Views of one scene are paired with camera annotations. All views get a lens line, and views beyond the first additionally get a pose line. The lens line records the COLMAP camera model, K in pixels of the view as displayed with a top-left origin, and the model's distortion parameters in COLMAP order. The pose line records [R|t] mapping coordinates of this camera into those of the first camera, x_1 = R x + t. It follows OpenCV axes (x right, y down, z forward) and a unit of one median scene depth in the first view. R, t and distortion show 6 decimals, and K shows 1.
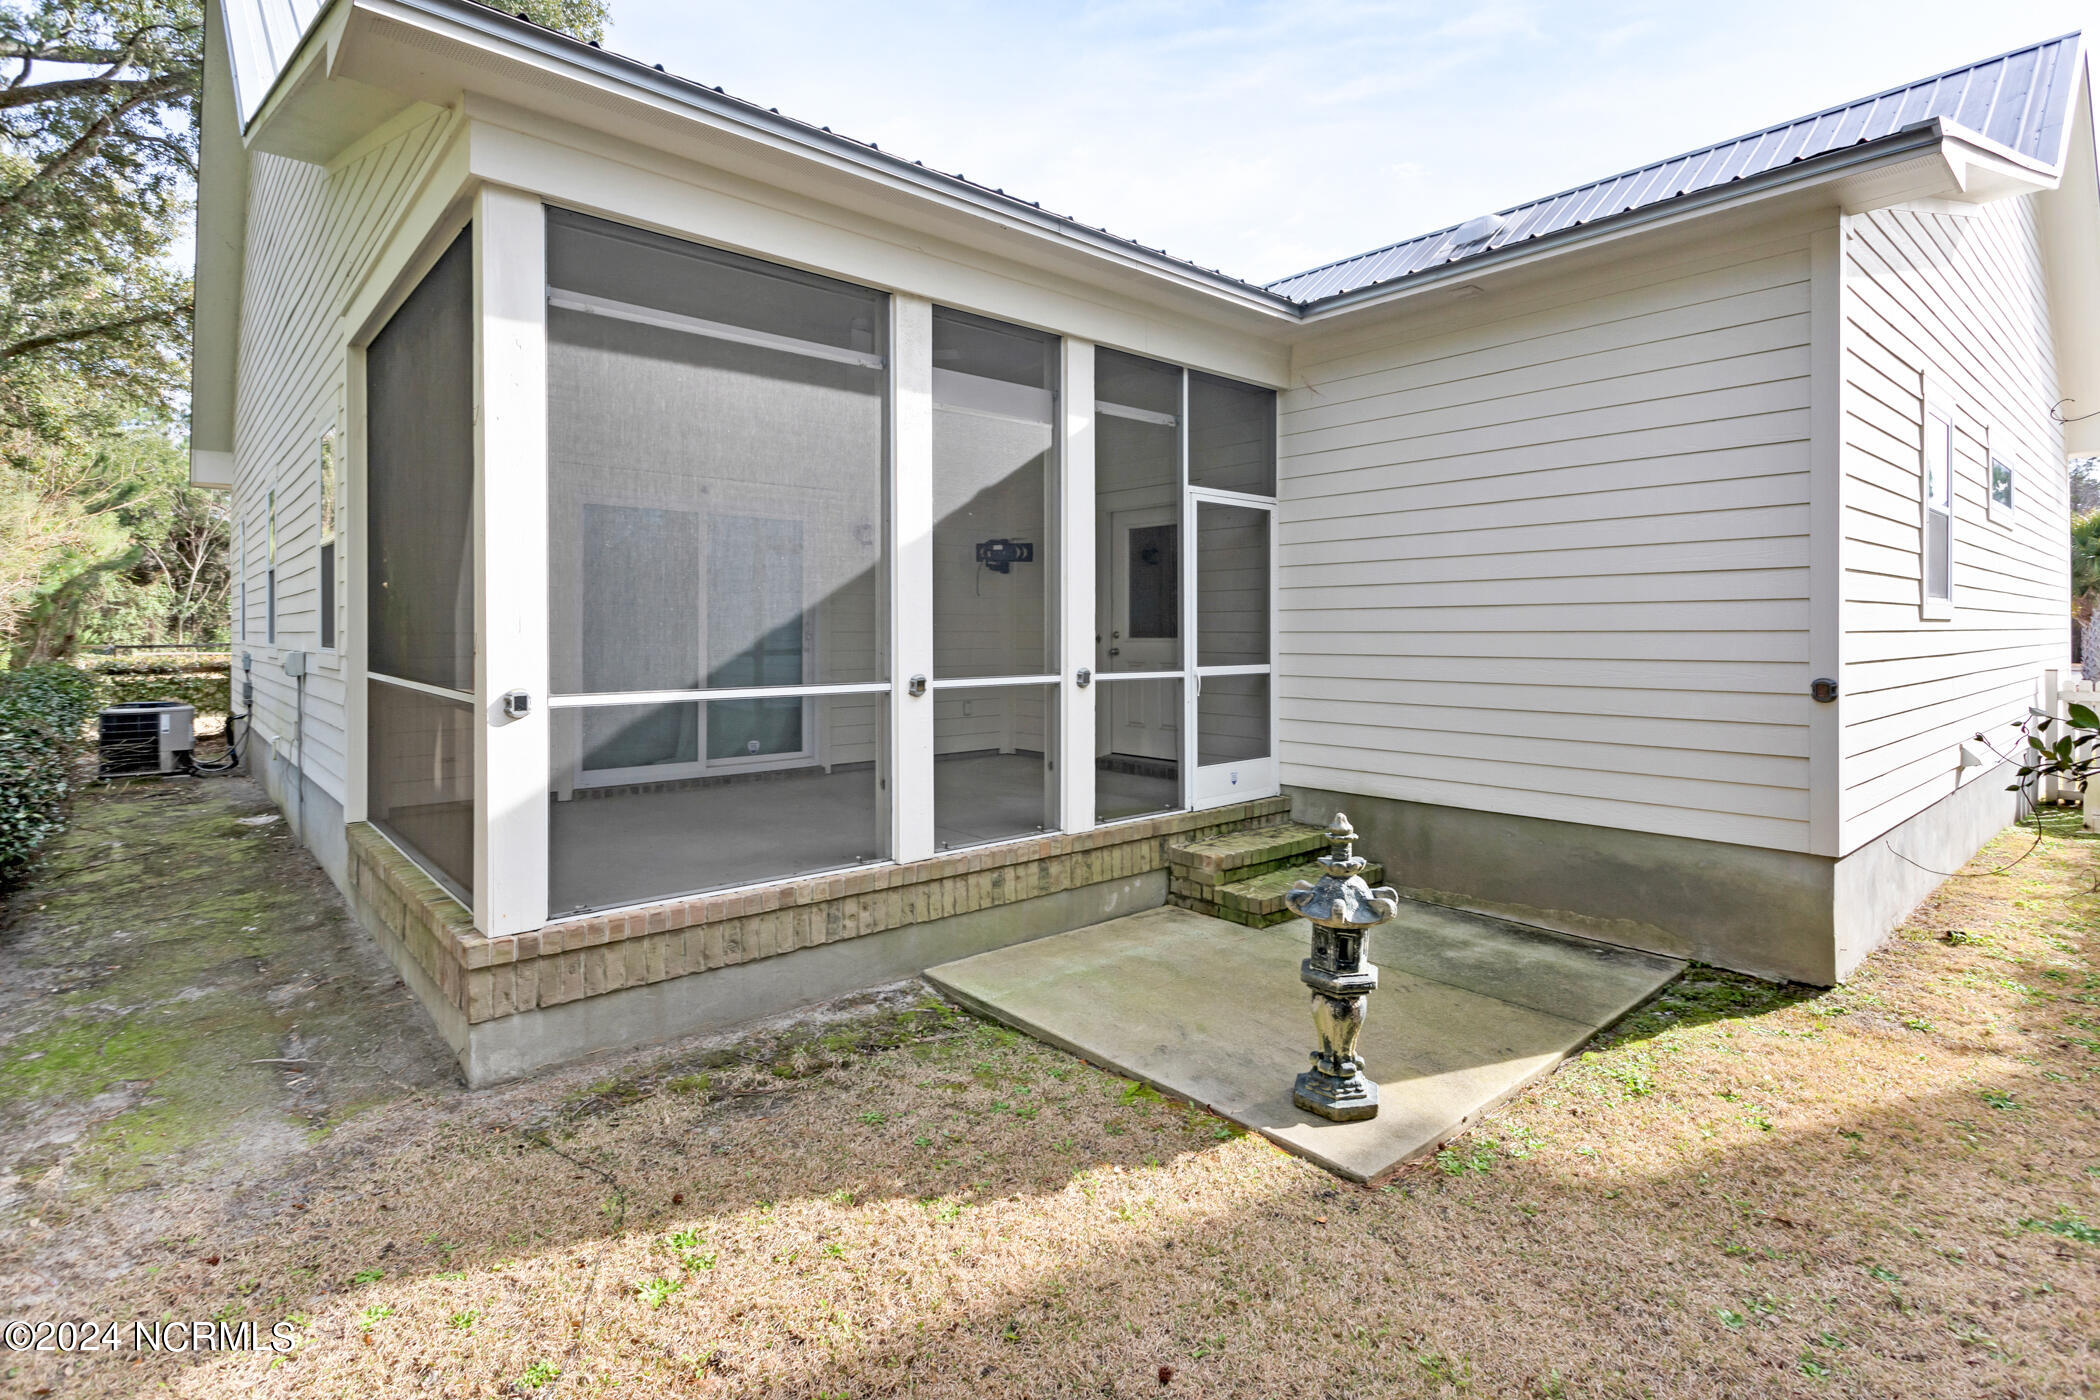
lens RADIAL K [[1012.2, 0, 1042.3], [0, 1012.2, 640.6], [0, 0, 1]] dist [0.002453, -0.000013]
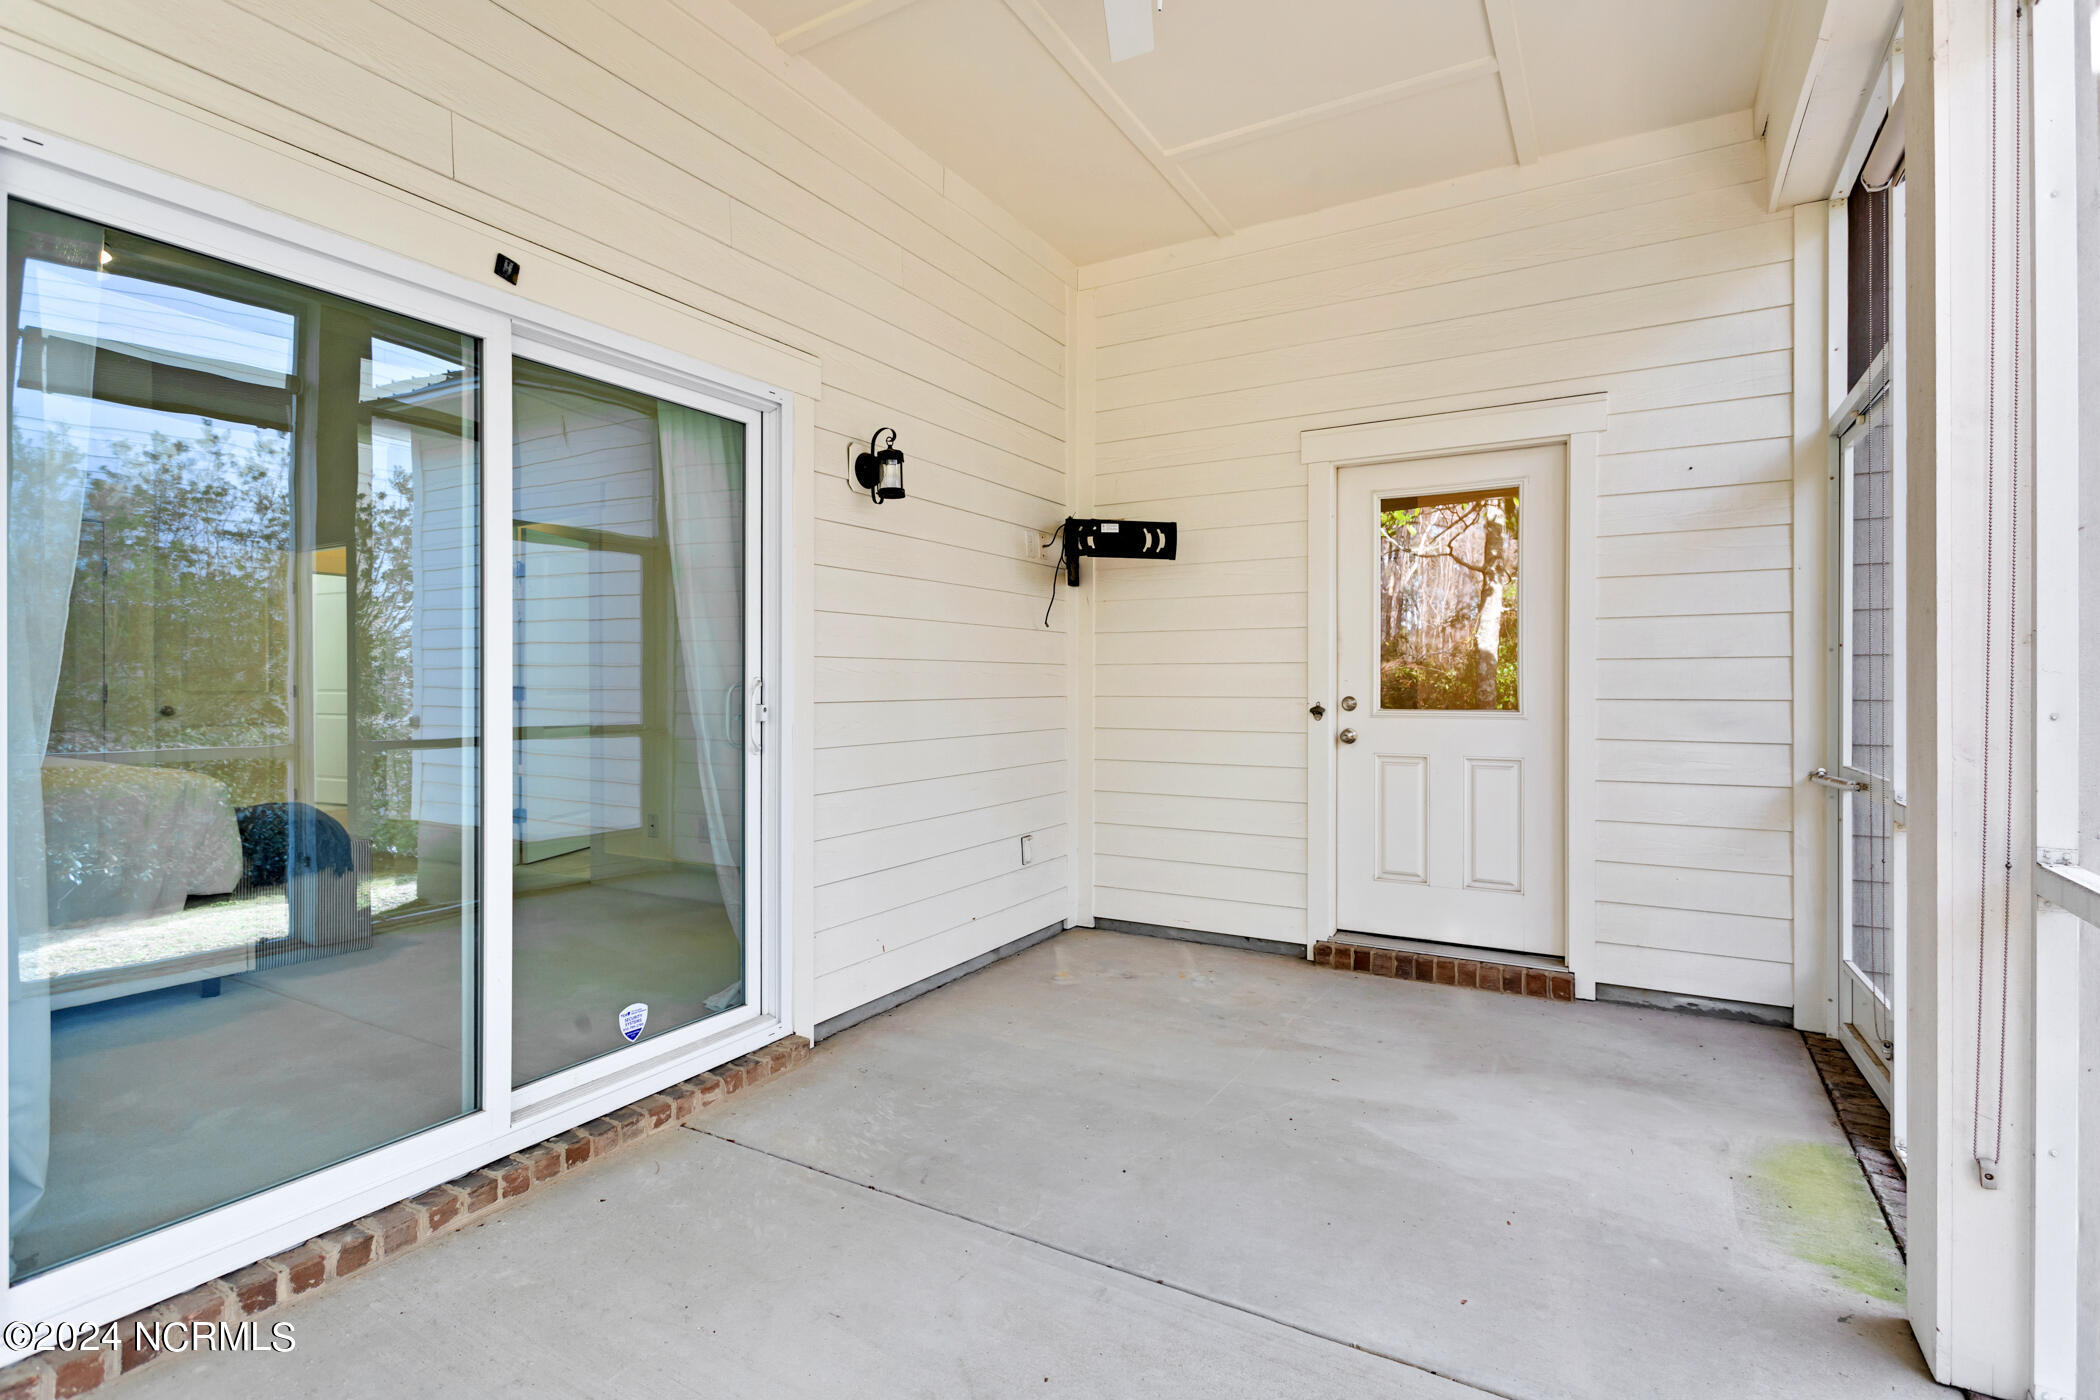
lens RADIAL K [[999.6, 0, 1050.0], [0, 999.6, 700.0], [0, 0, 1]] dist [0.000072, -0.000164]
pose [[0.947004, -0.006422, 0.321158, -0.385910], [0.005306, 0.999976, 0.004352, -0.017076], [-0.321178, -0.002417, 0.947016, 0.915899]]
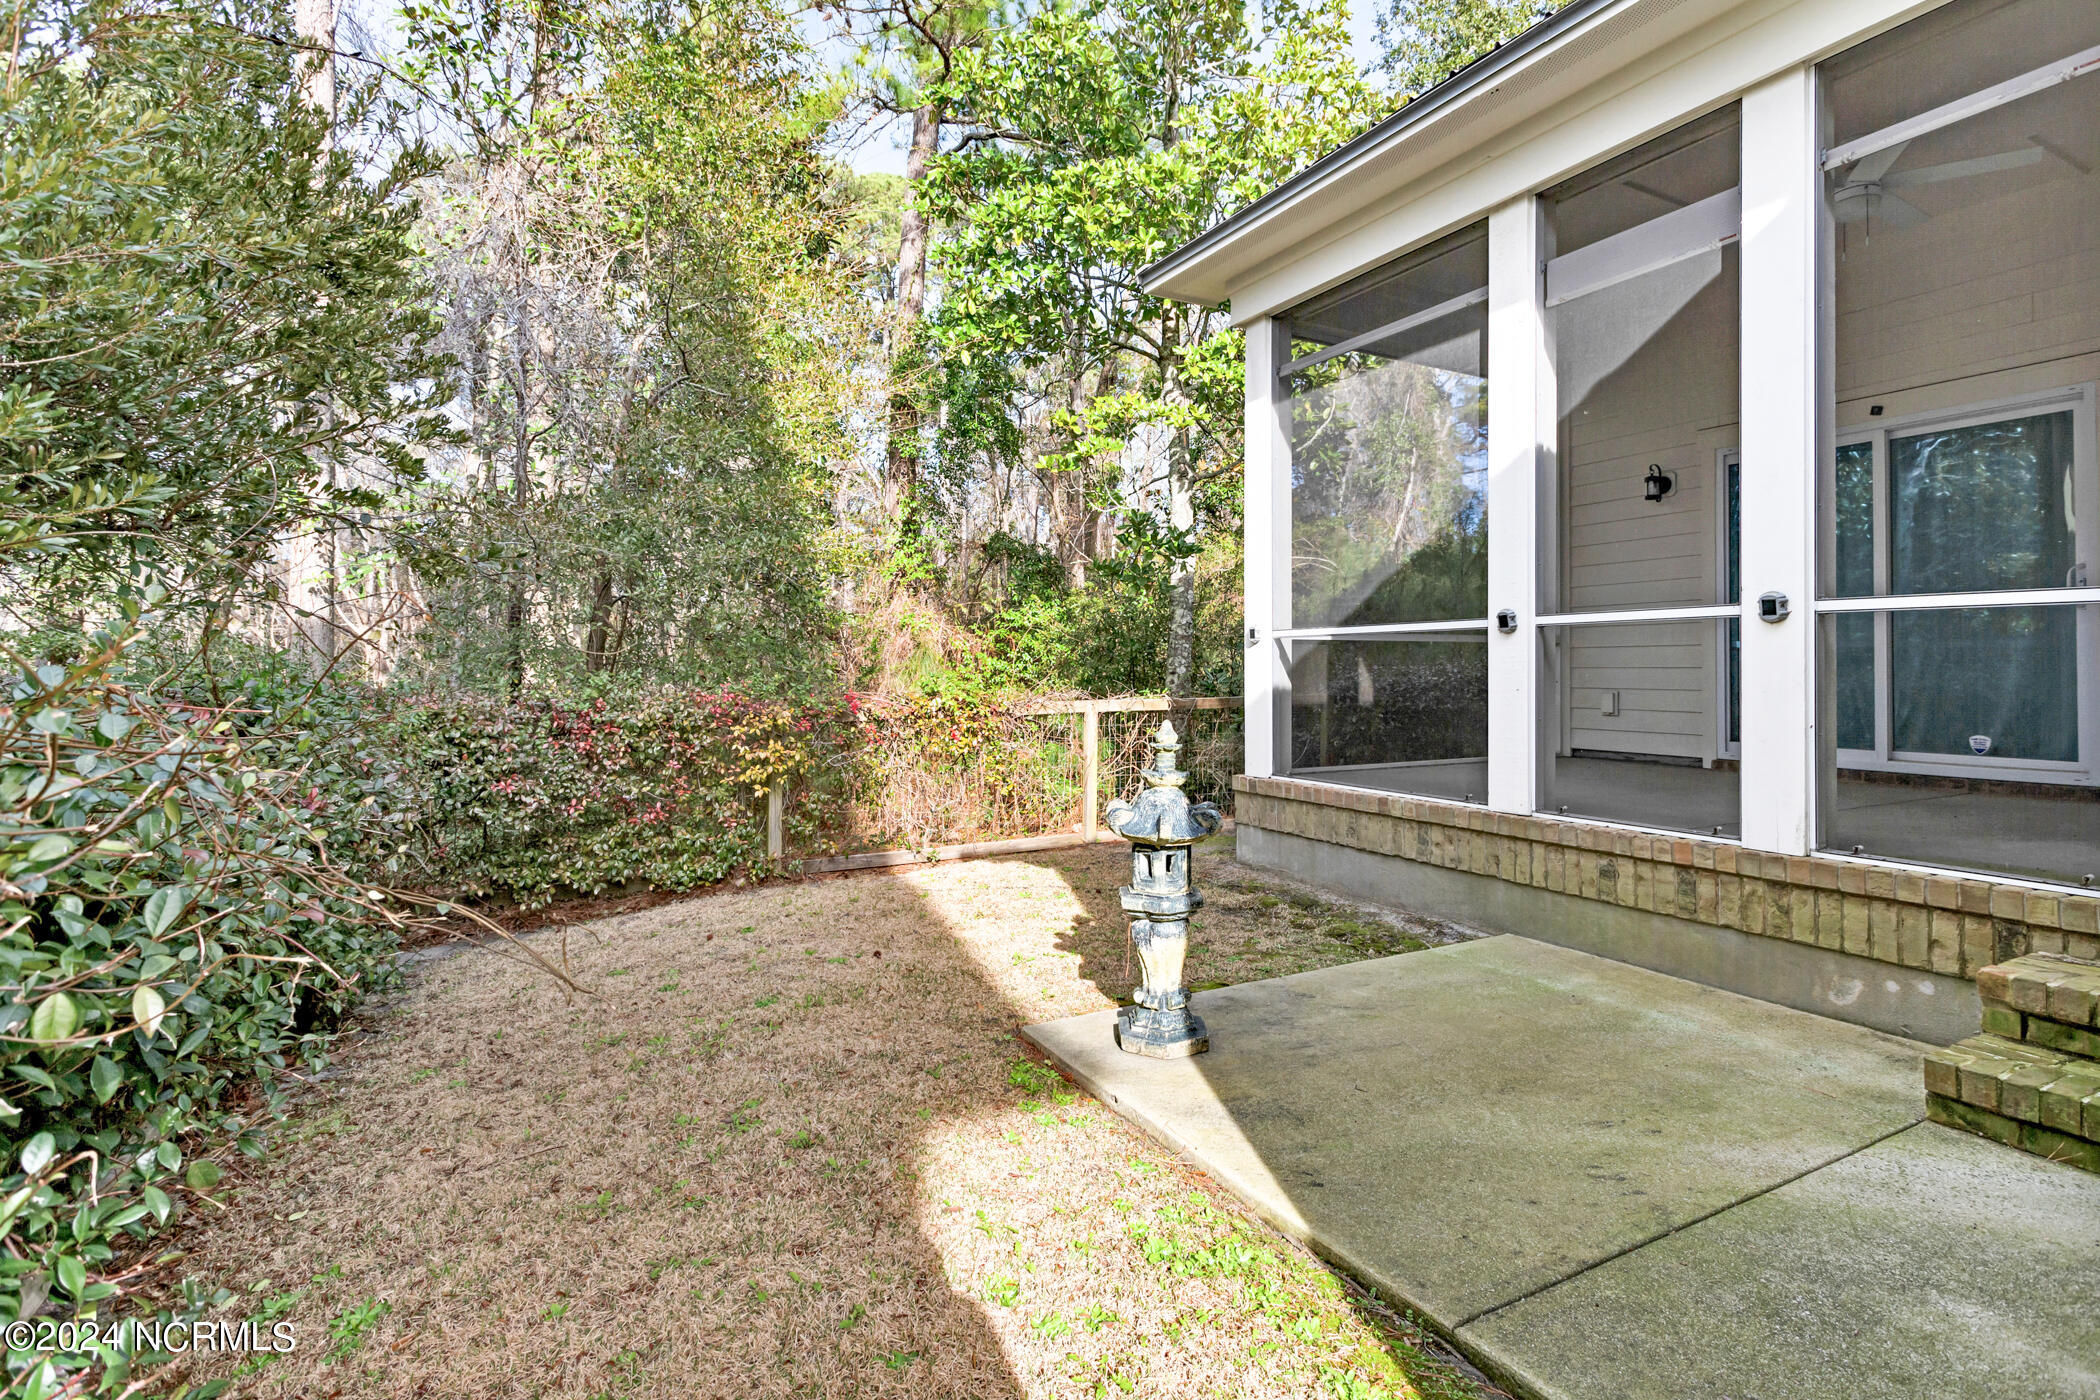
lens RADIAL K [[1012.2, 0, 1042.3], [0, 1012.2, 640.6], [0, 0, 1]] dist [0.002453, -0.000013]
pose [[-0.227160, -0.028934, -0.973427, 0.843394], [-0.013455, 0.999556, -0.026570, 0.089739], [0.973764, 0.007062, -0.227449, 0.774884]]
